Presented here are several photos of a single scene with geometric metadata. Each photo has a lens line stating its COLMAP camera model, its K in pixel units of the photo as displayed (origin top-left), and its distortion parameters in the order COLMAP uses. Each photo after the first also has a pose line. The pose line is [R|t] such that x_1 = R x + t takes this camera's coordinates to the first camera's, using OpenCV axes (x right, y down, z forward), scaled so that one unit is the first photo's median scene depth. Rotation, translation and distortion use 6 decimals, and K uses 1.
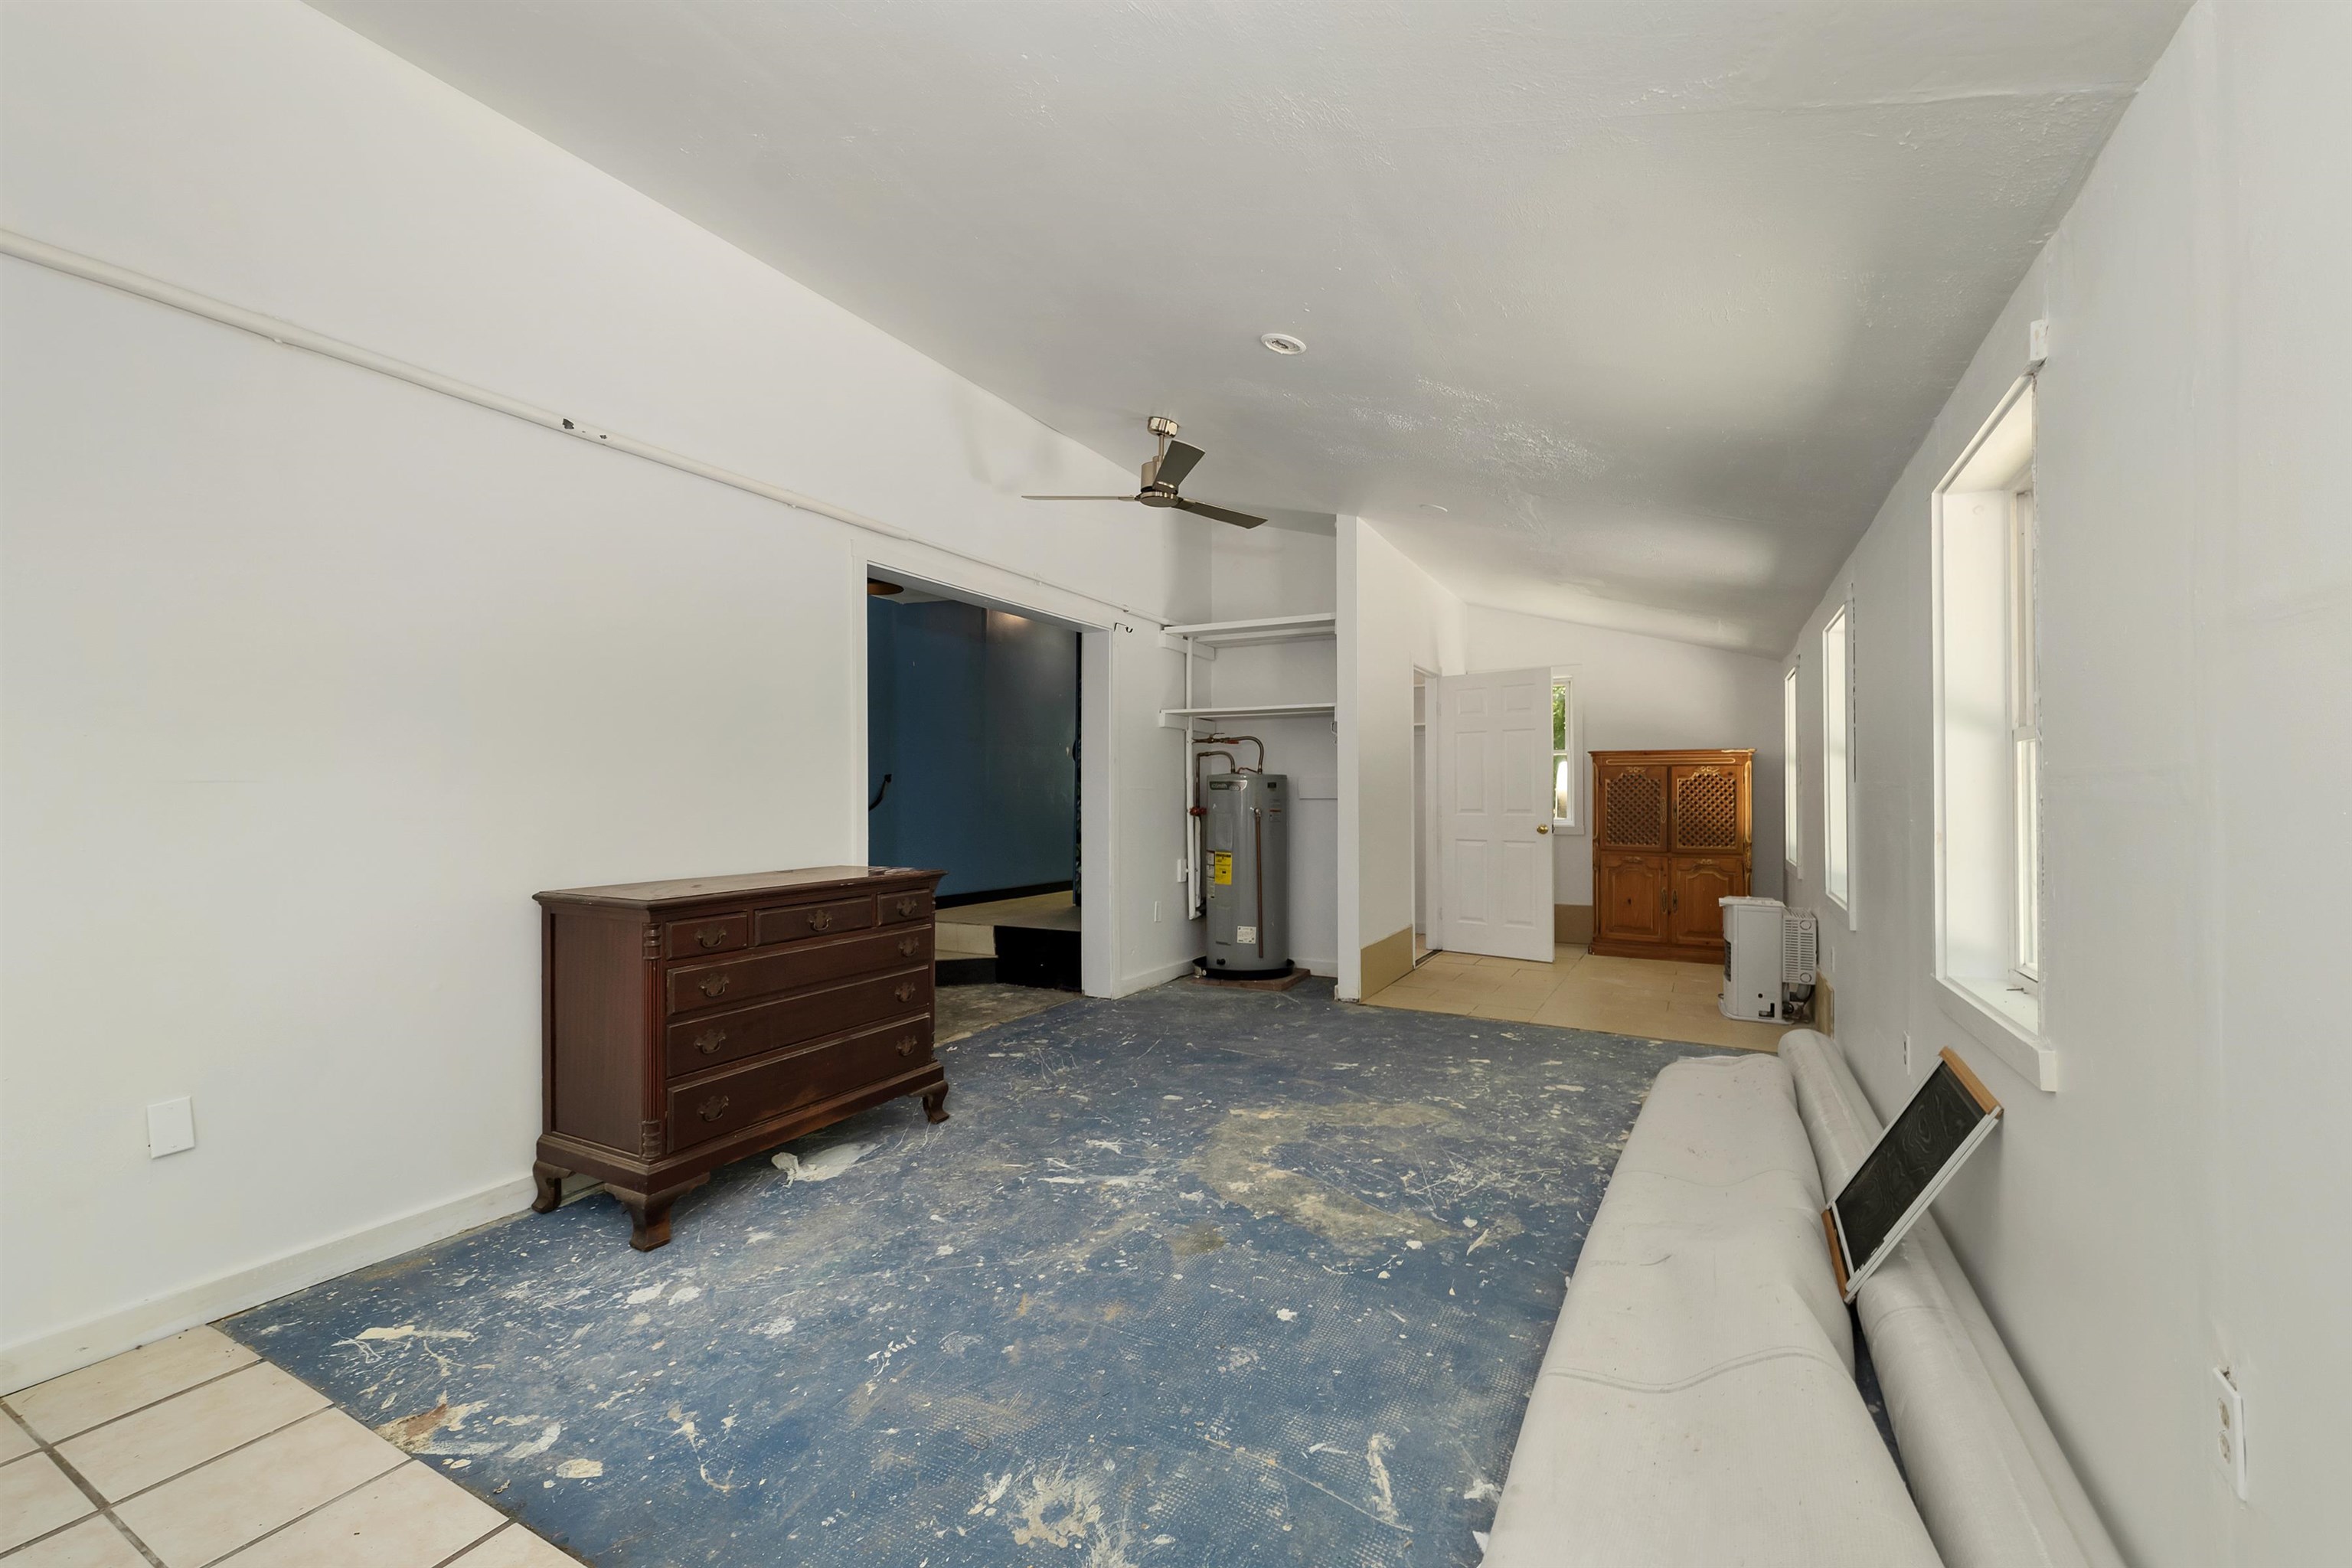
lens RADIAL K [[966.3, 0, 1178.1], [0, 966.3, 790.0], [0, 0, 1]] dist [0.003462, -0.000037]
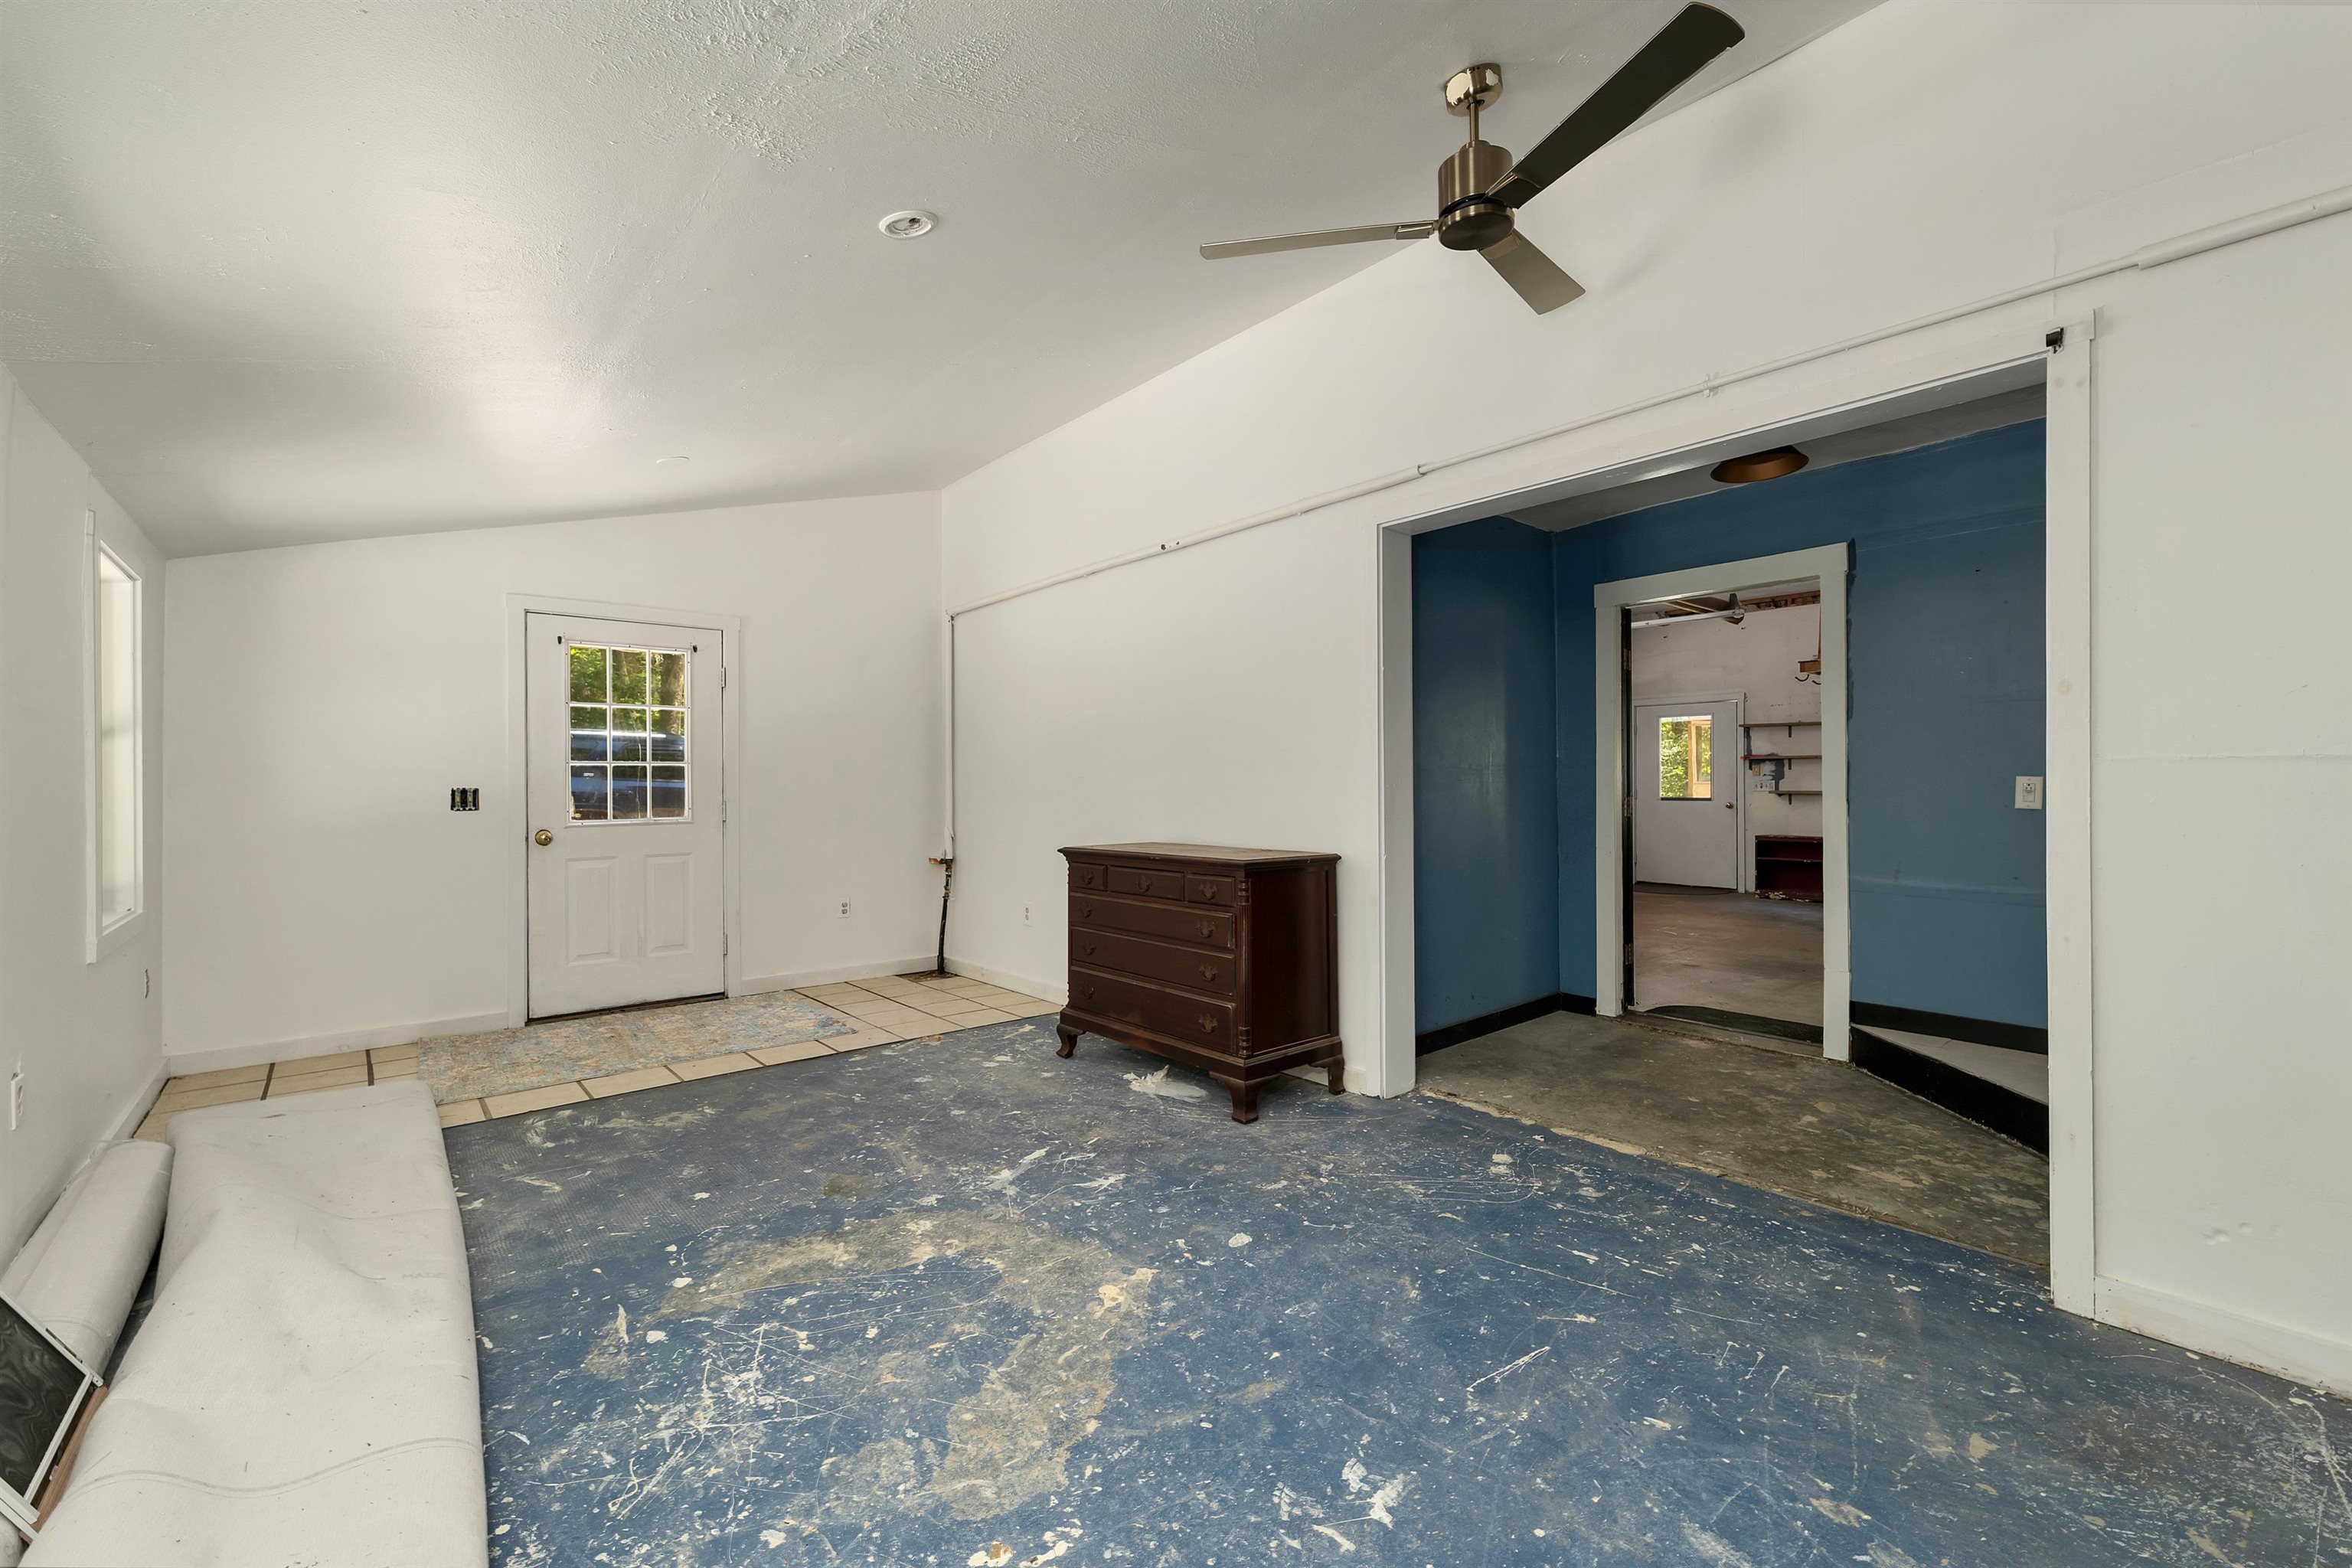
lens RADIAL K [[966.3, 0, 1163.5], [0, 966.3, 787.6], [0, 0, 1]] dist [0.003462, -0.000037]
pose [[-0.369415, 0.006555, -0.929242, 0.715355], [0.010556, 0.999940, 0.002857, 0.008524], [0.929205, -0.008753, -0.369462, 1.373627]]
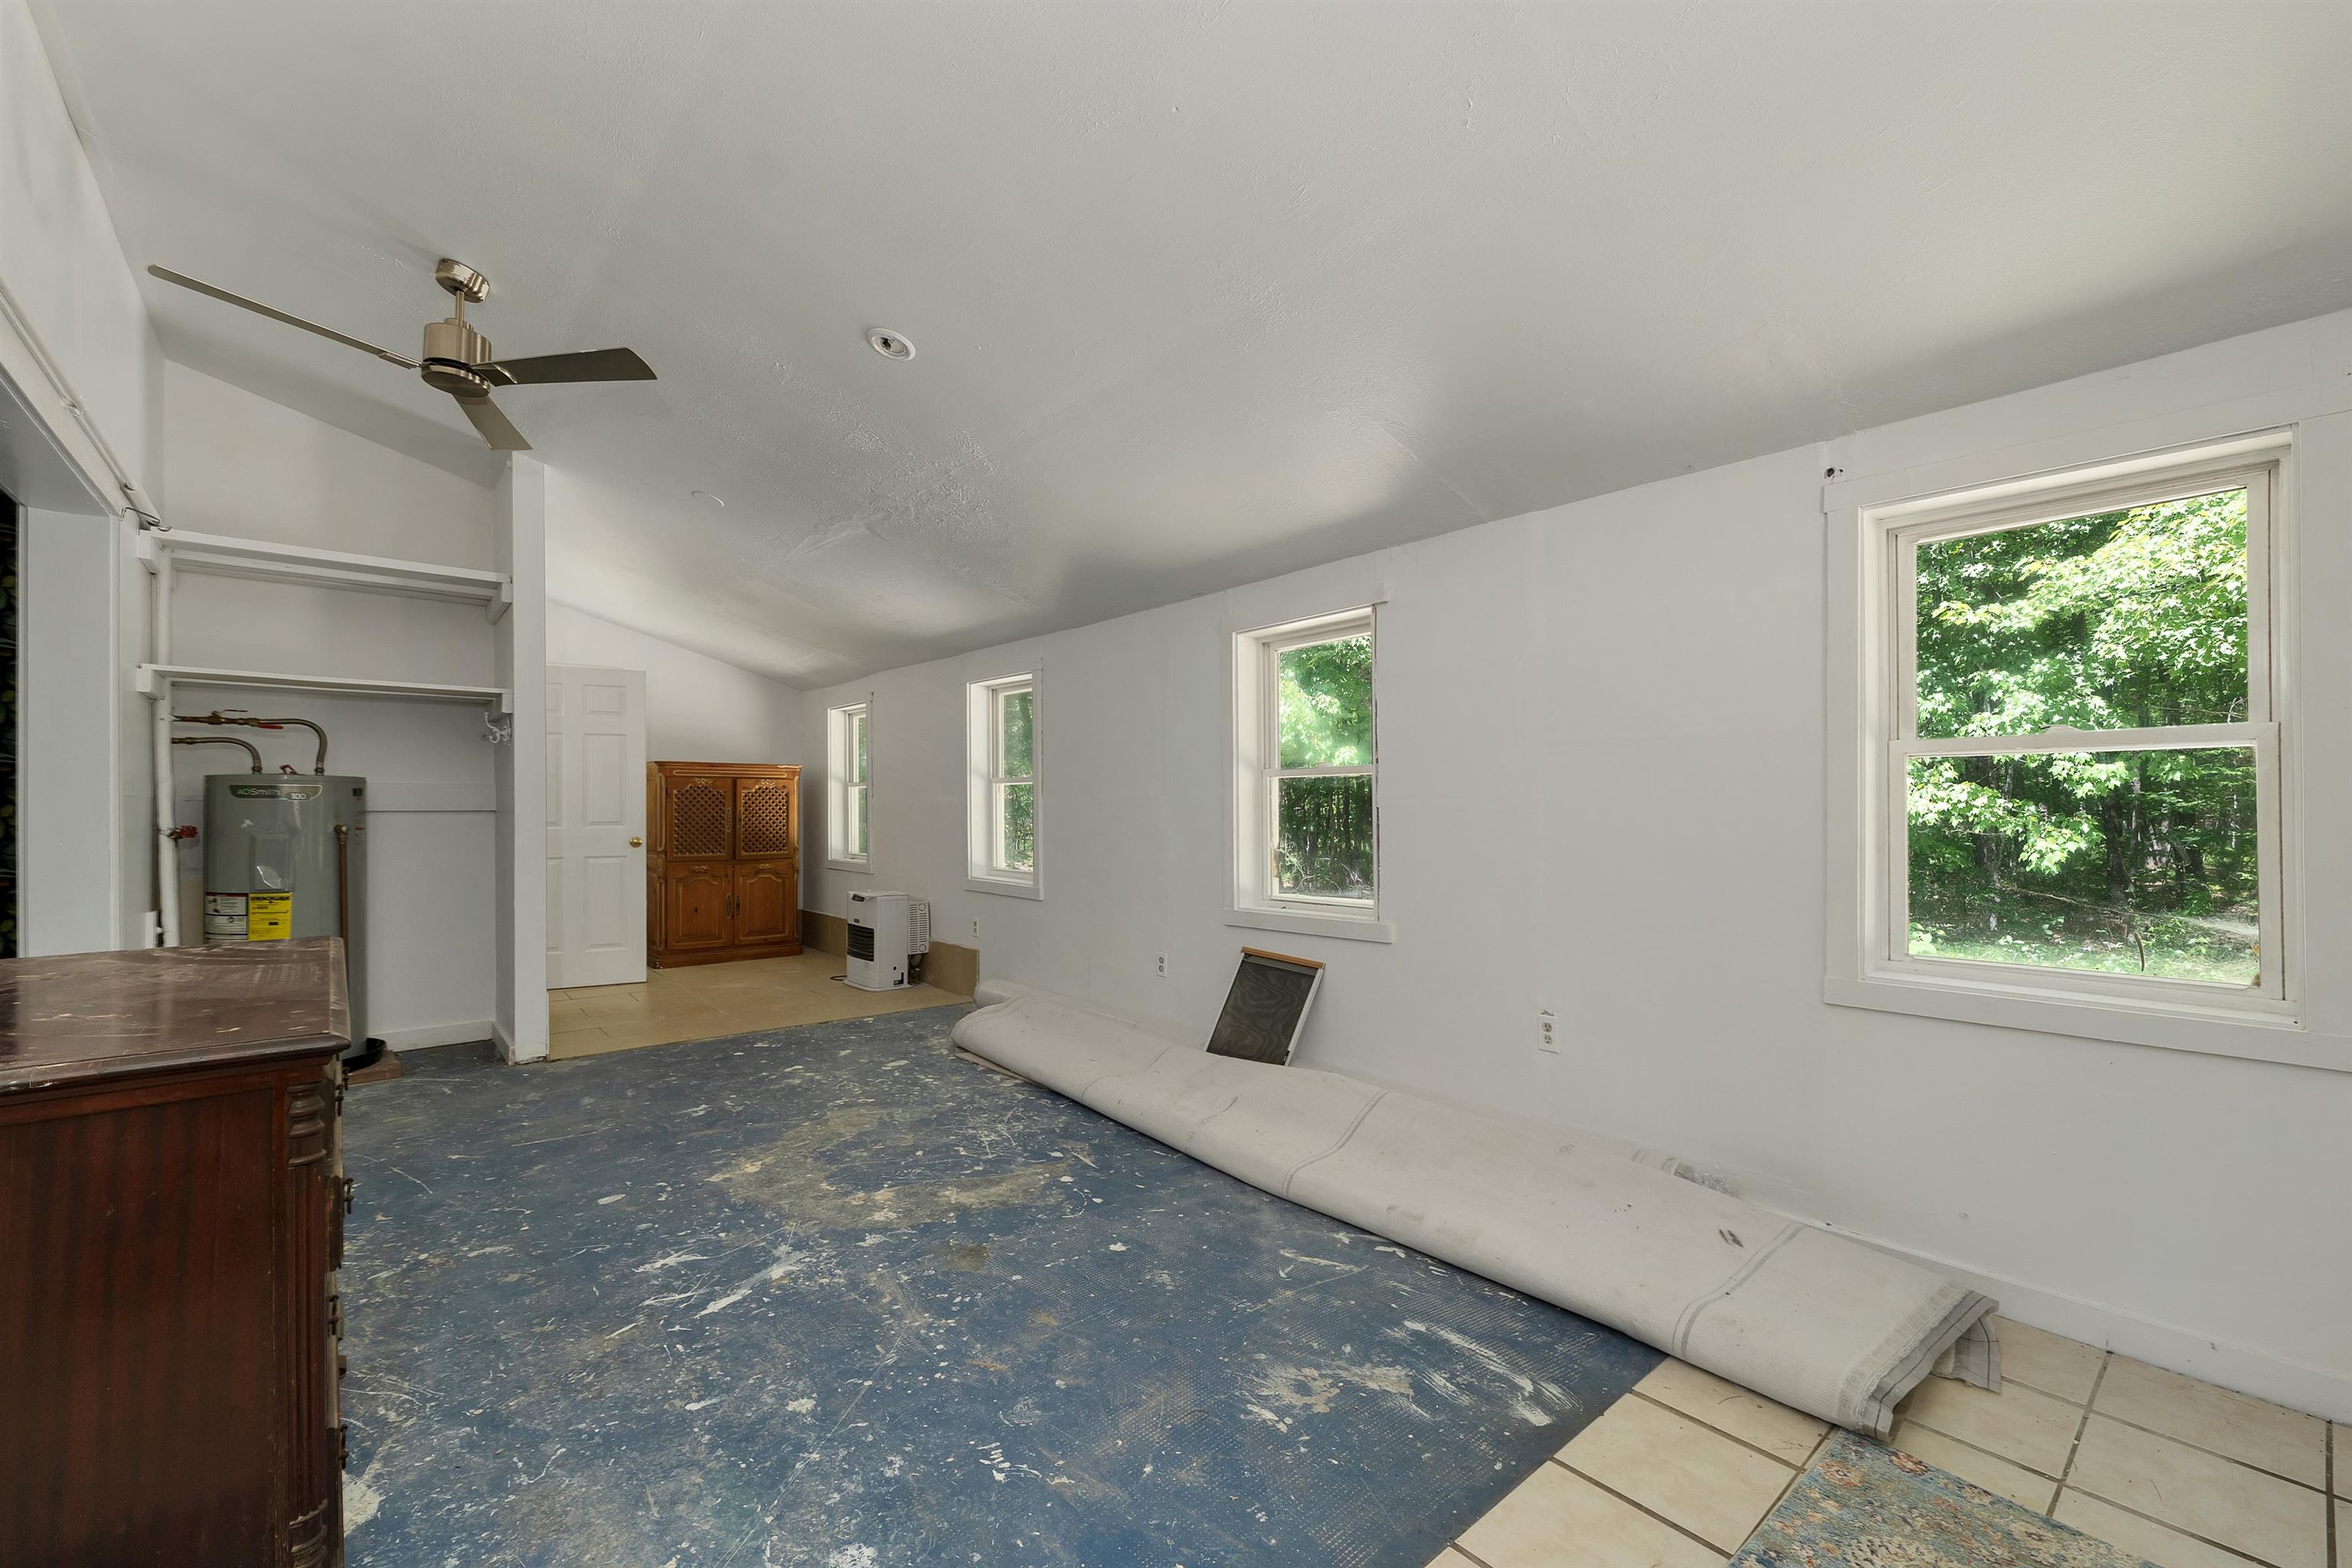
lens RADIAL K [[966.3, 0, 1177.8], [0, 966.3, 798.4], [0, 0, 1]] dist [0.003462, -0.000037]
pose [[0.351916, 0.006159, 0.936011, -0.654672], [-0.003865, 0.999979, -0.005127, 0.001130], [-0.936024, -0.001813, 0.351933, 0.350493]]
